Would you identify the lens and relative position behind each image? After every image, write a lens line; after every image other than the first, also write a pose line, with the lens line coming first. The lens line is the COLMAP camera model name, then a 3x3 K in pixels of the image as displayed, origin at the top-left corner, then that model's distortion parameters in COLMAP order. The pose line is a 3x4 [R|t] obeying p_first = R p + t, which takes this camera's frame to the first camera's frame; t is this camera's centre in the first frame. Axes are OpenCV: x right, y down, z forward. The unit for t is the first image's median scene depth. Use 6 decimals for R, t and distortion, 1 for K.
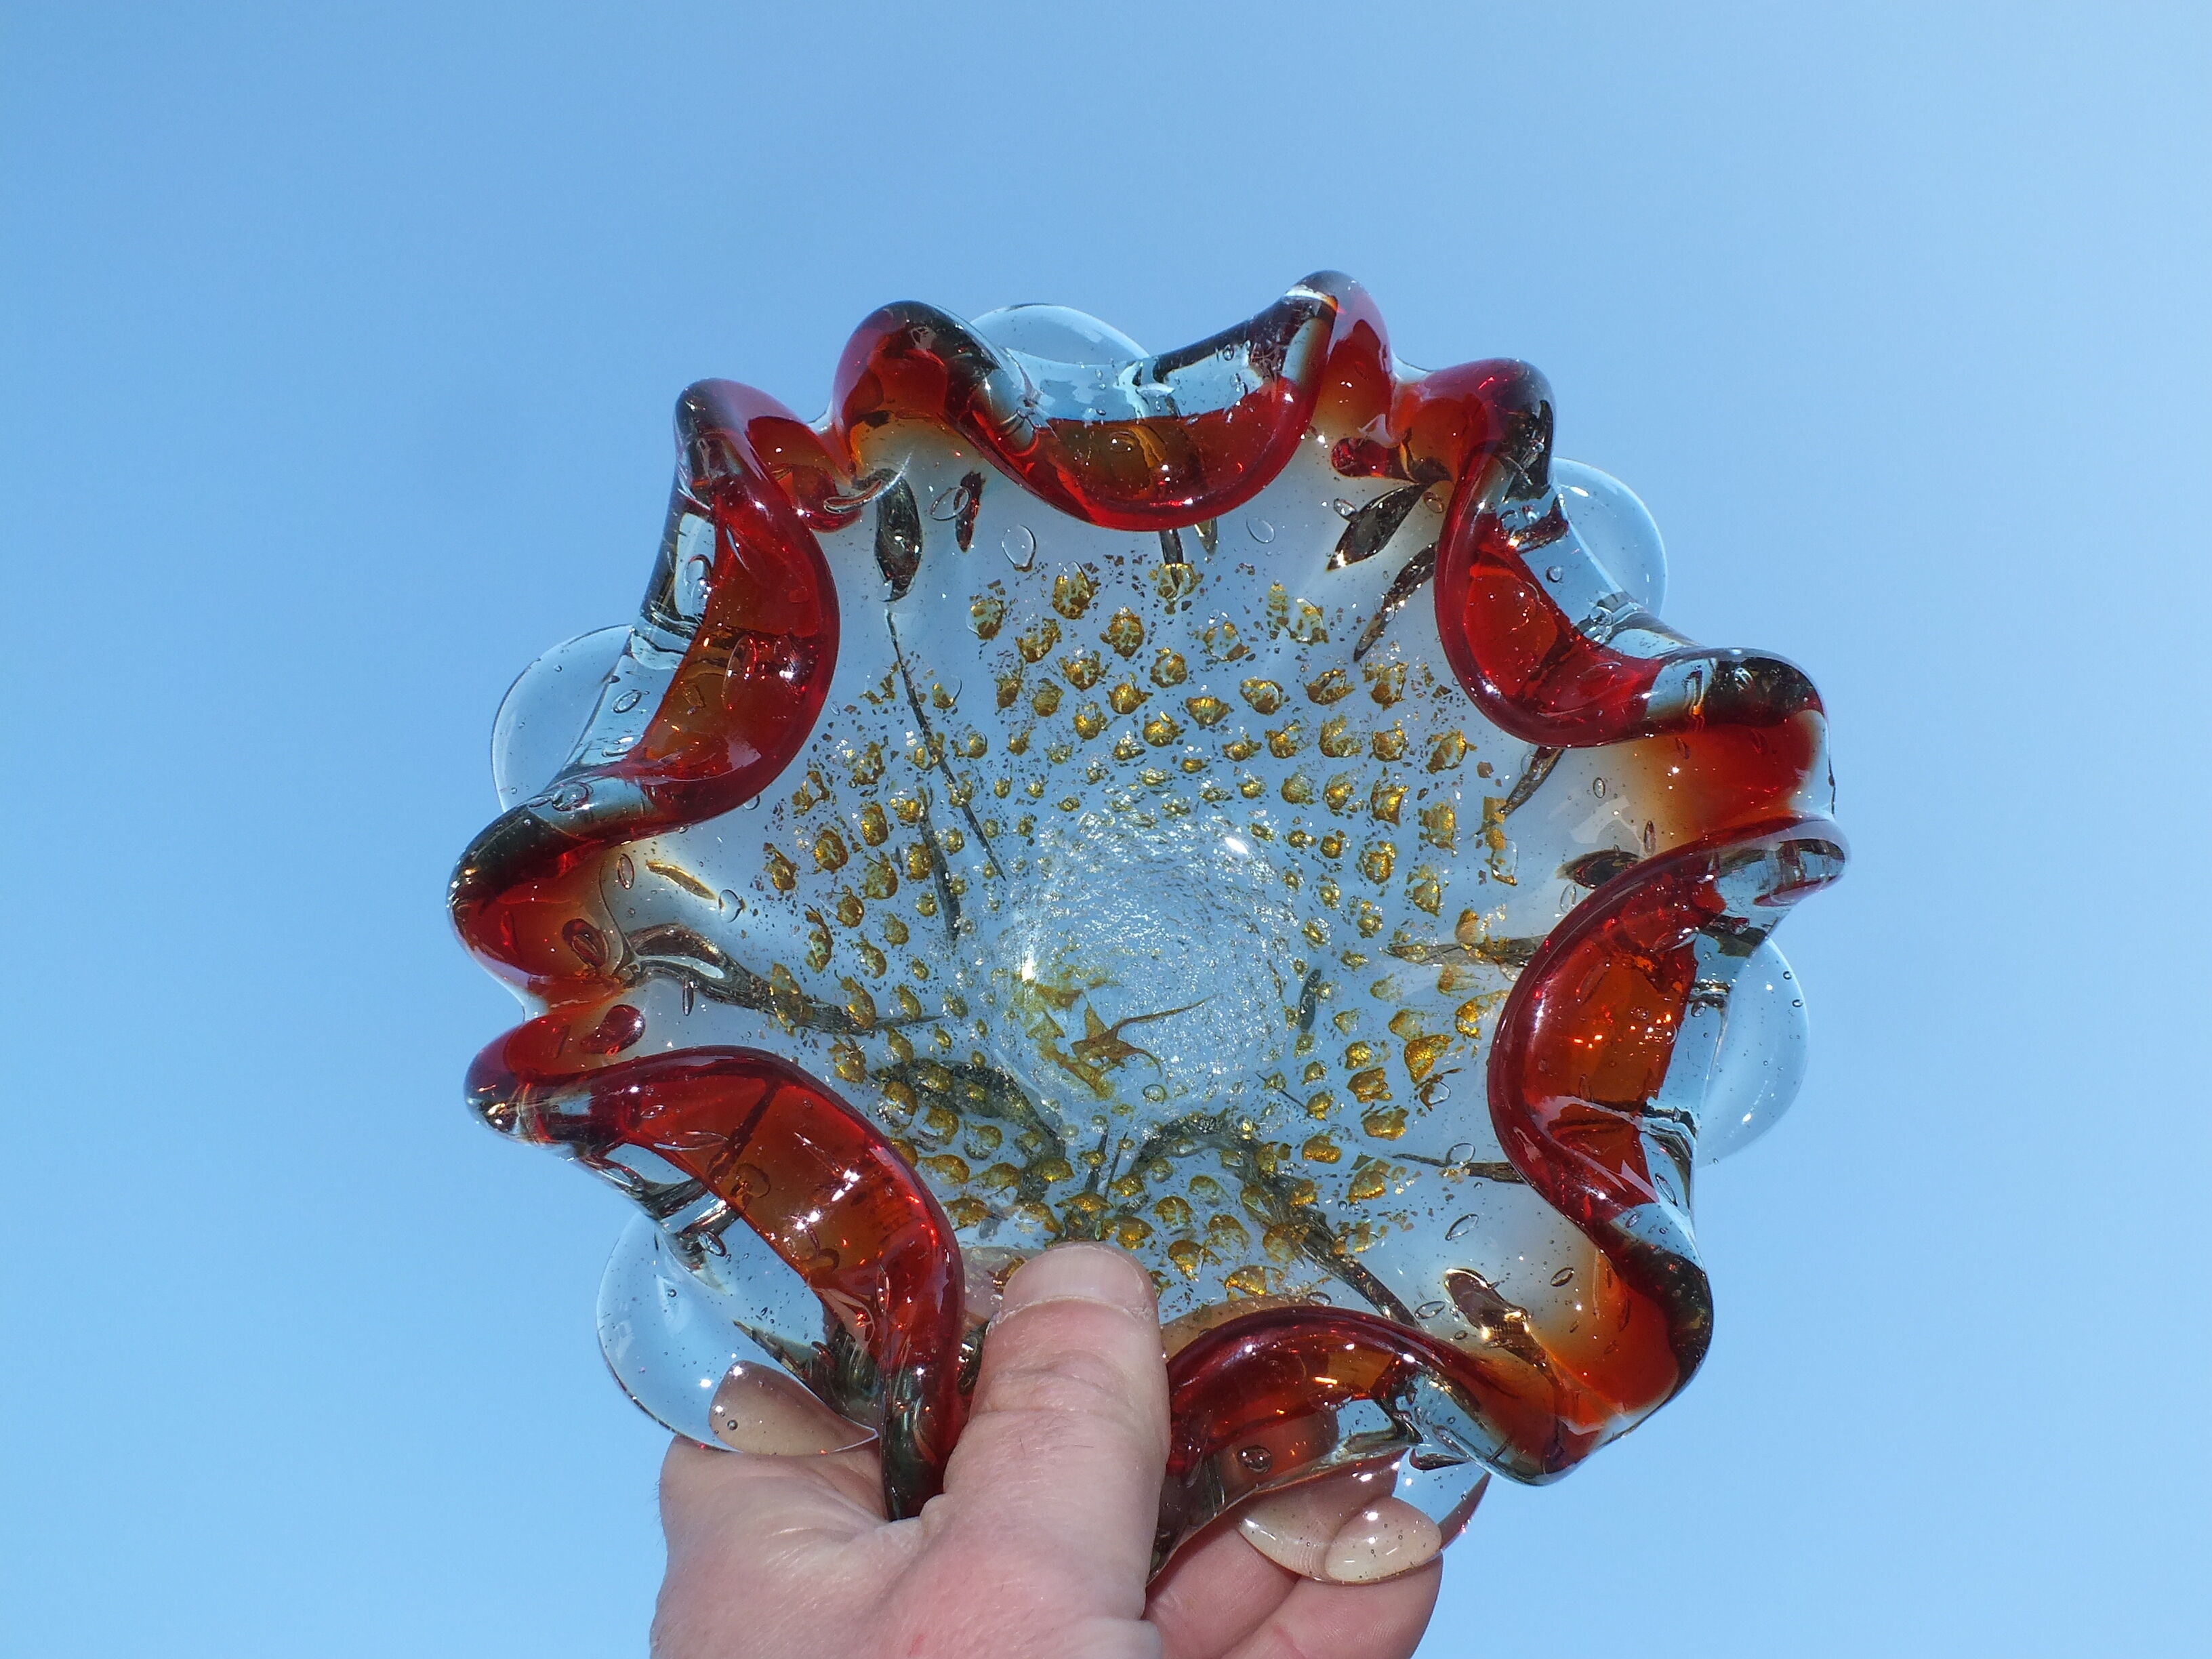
lens RADIAL K [[2618.1, 0, 1106.0], [0, 2618.1, 829.5], [0, 0, 1]] dist [0.004948, 0.003377]
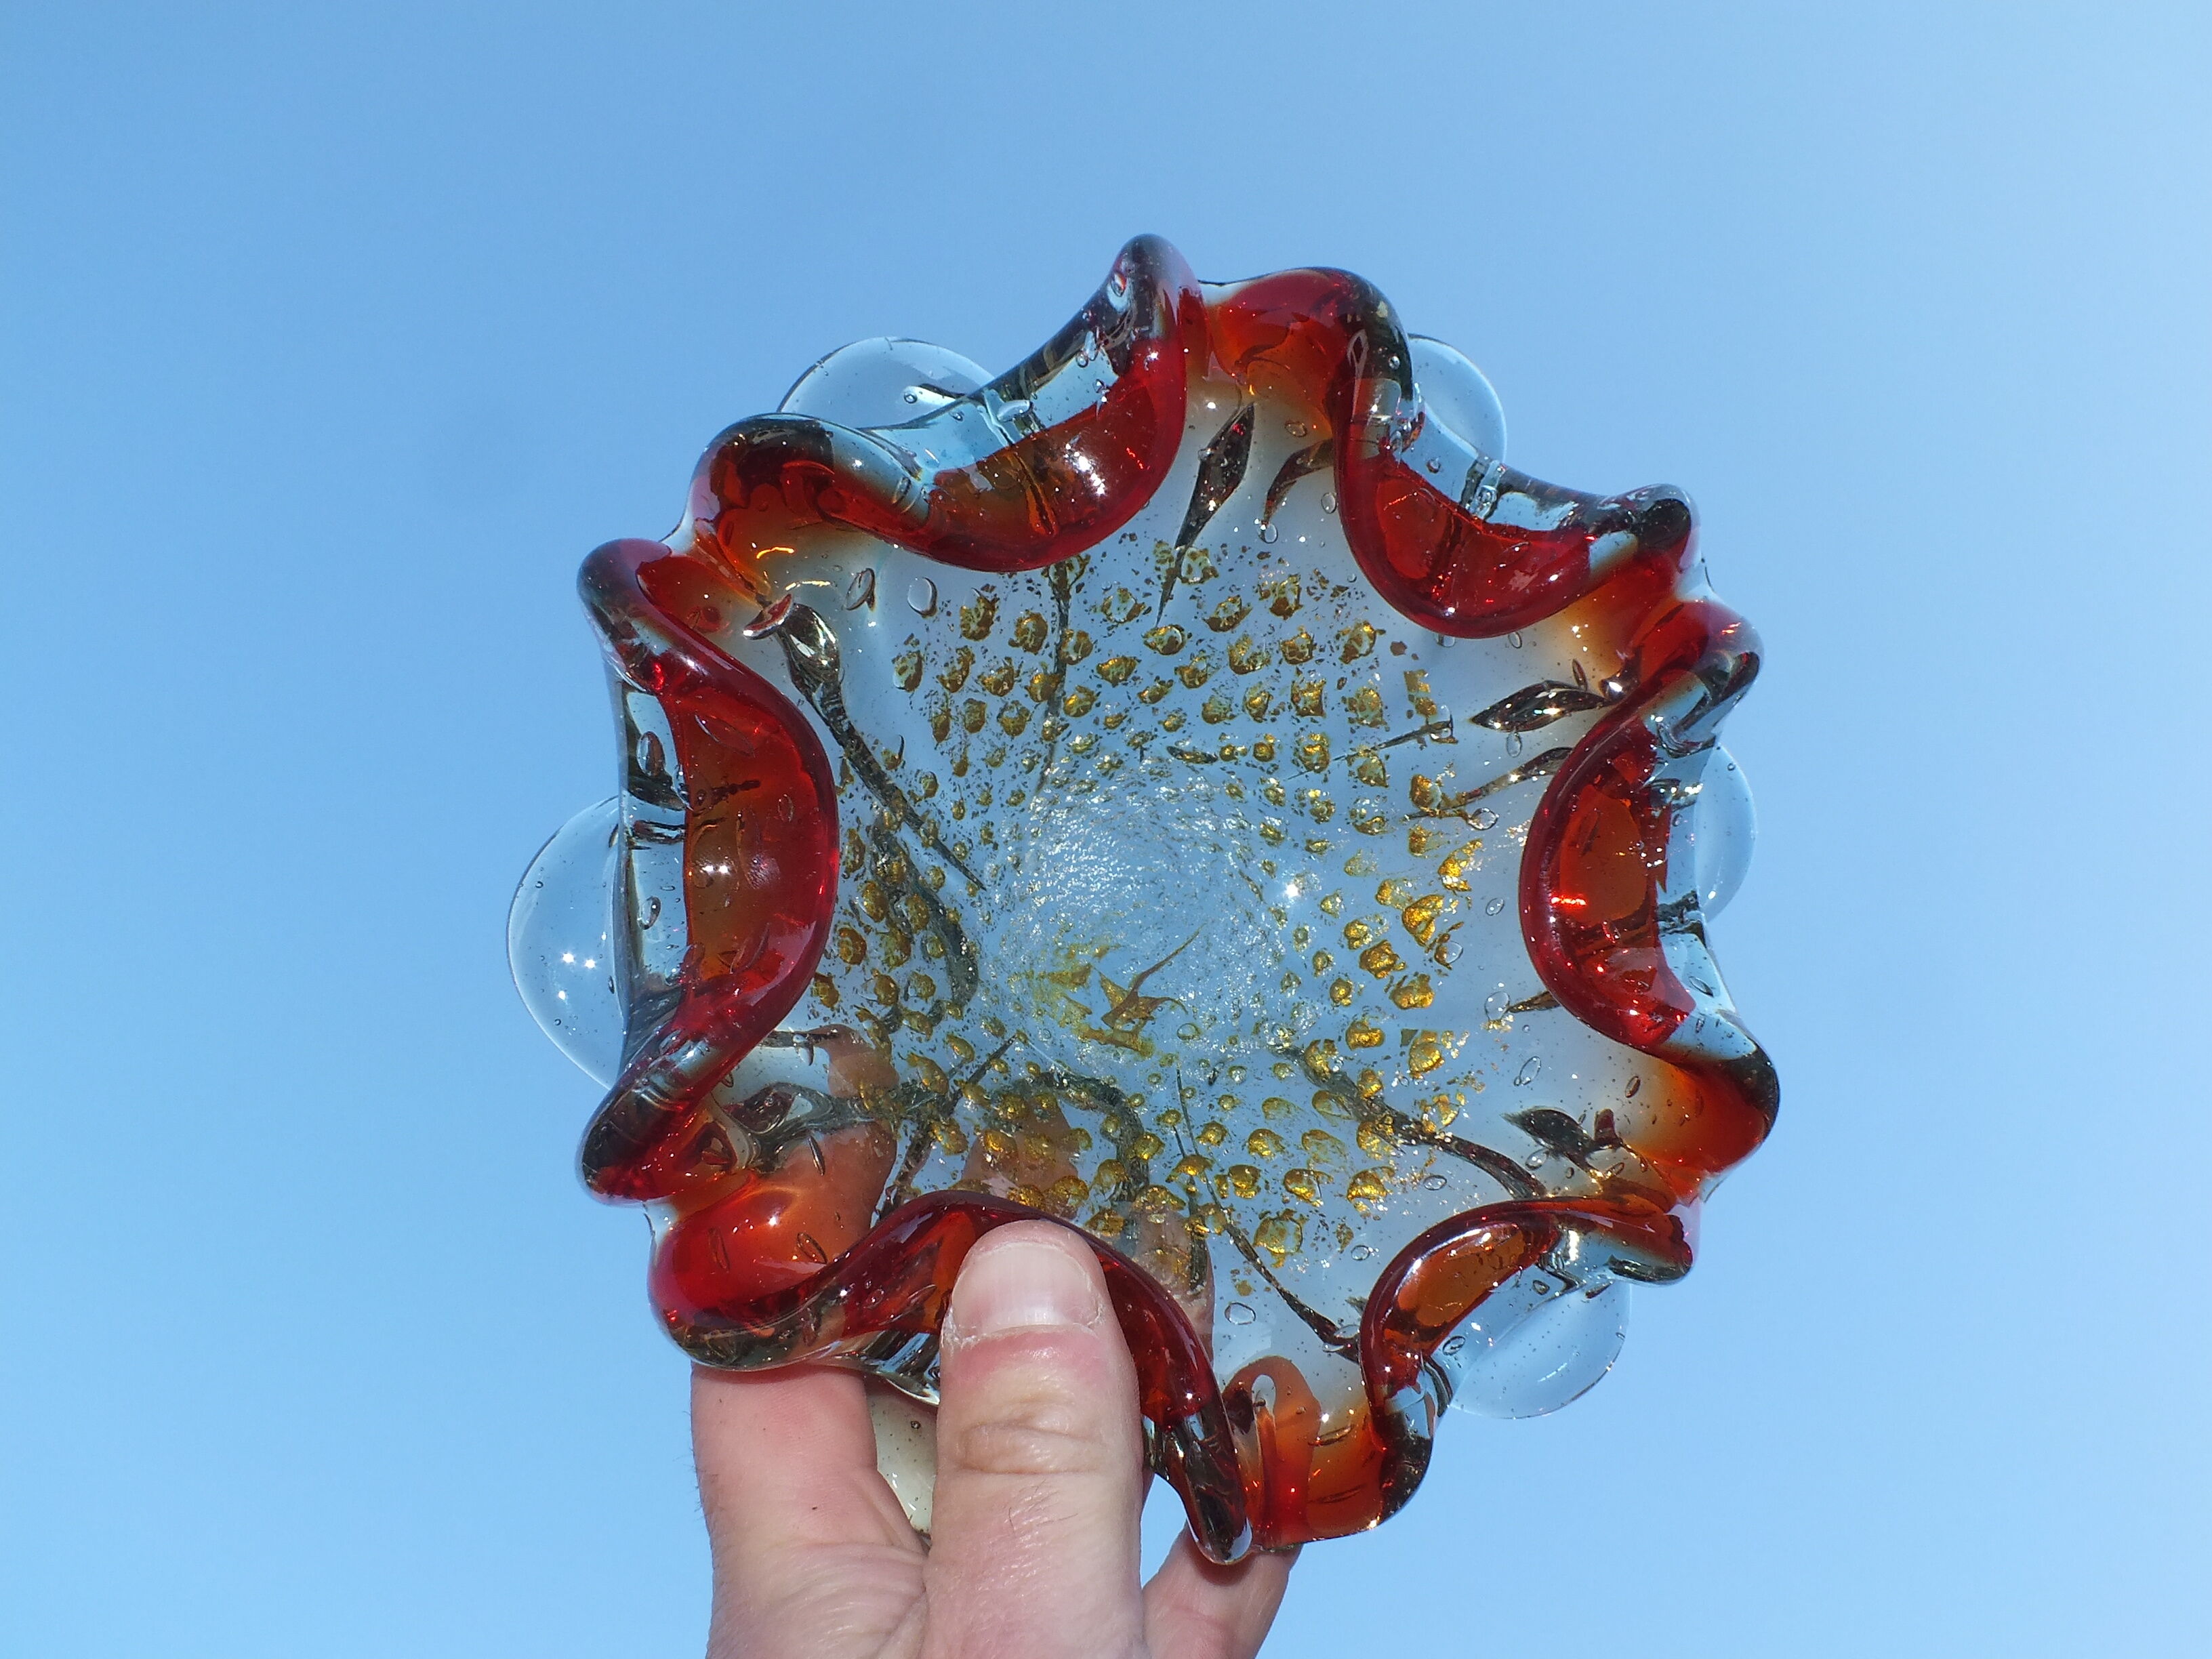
lens RADIAL K [[2618.1, 0, 1106.0], [0, 2618.1, 829.5], [0, 0, 1]] dist [0.004948, 0.003377]
pose [[0.917458, -0.347979, 0.192825, -0.188073], [0.297983, 0.922208, 0.246452, -0.245954], [-0.263585, -0.168651, 0.949779, 0.019676]]
